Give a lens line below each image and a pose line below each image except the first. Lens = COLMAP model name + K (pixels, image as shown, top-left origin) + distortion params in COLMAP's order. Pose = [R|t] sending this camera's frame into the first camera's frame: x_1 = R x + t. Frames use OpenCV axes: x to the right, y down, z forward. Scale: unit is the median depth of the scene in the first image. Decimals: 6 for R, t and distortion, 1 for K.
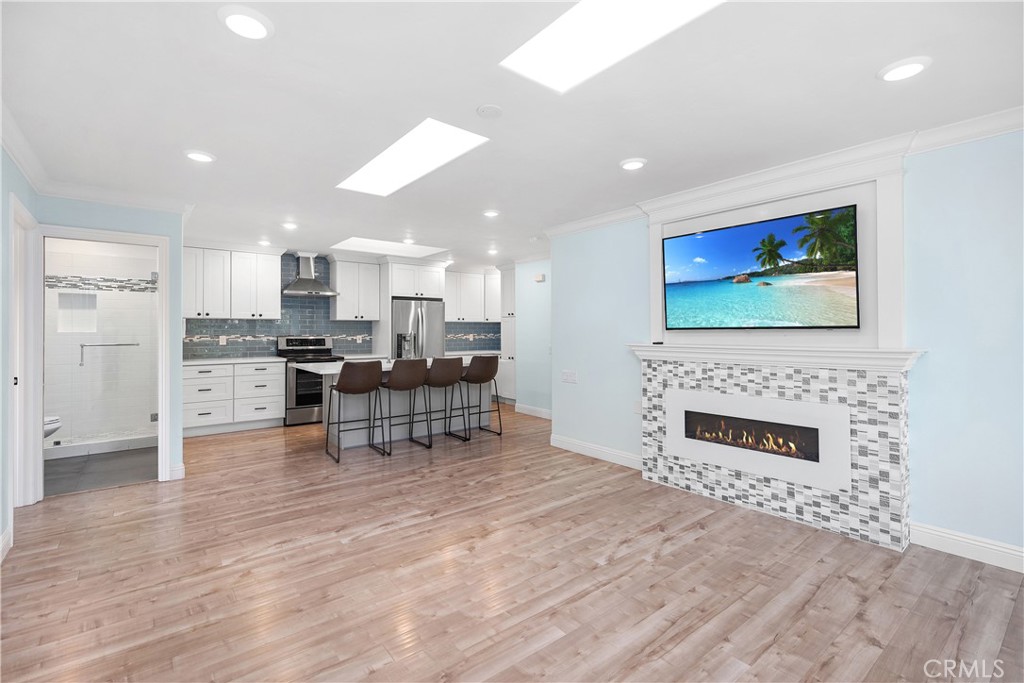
lens RADIAL K [[464.5, 0, 506.4], [0, 464.5, 326.9], [0, 0, 1]] dist [0.005158, 0.001413]
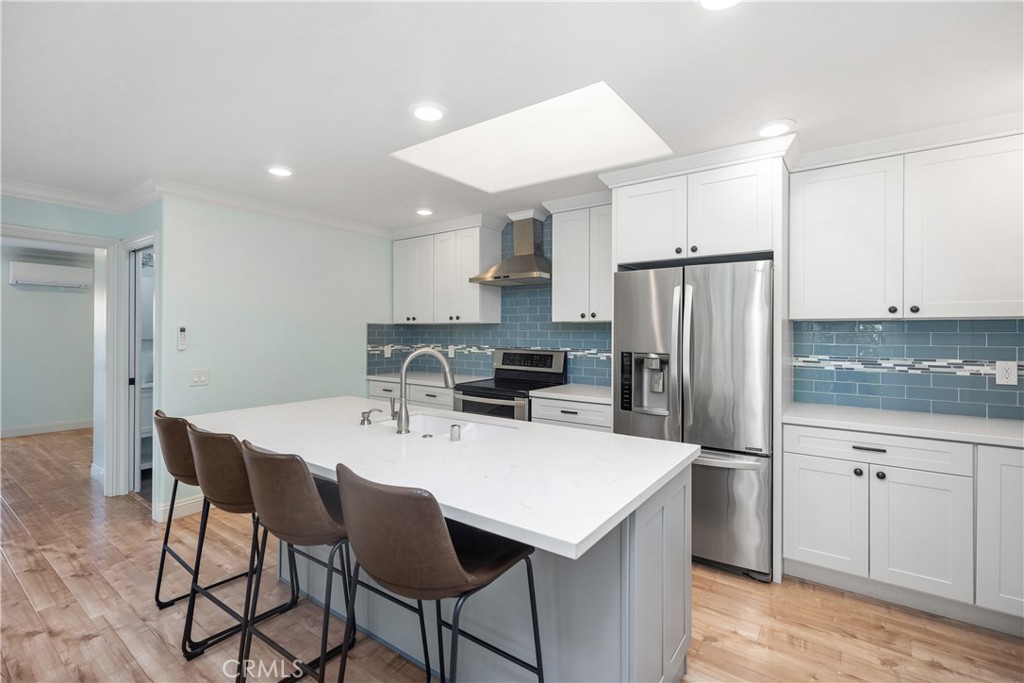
lens RADIAL K [[464.5, 0, 505.9], [0, 464.5, 331.3], [0, 0, 1]] dist [0.005158, 0.001413]
pose [[0.267884, -0.001322, -0.963450, 0.281491], [0.002839, 0.999996, -0.000583, -0.007377], [0.963447, -0.002579, 0.267887, 1.538860]]
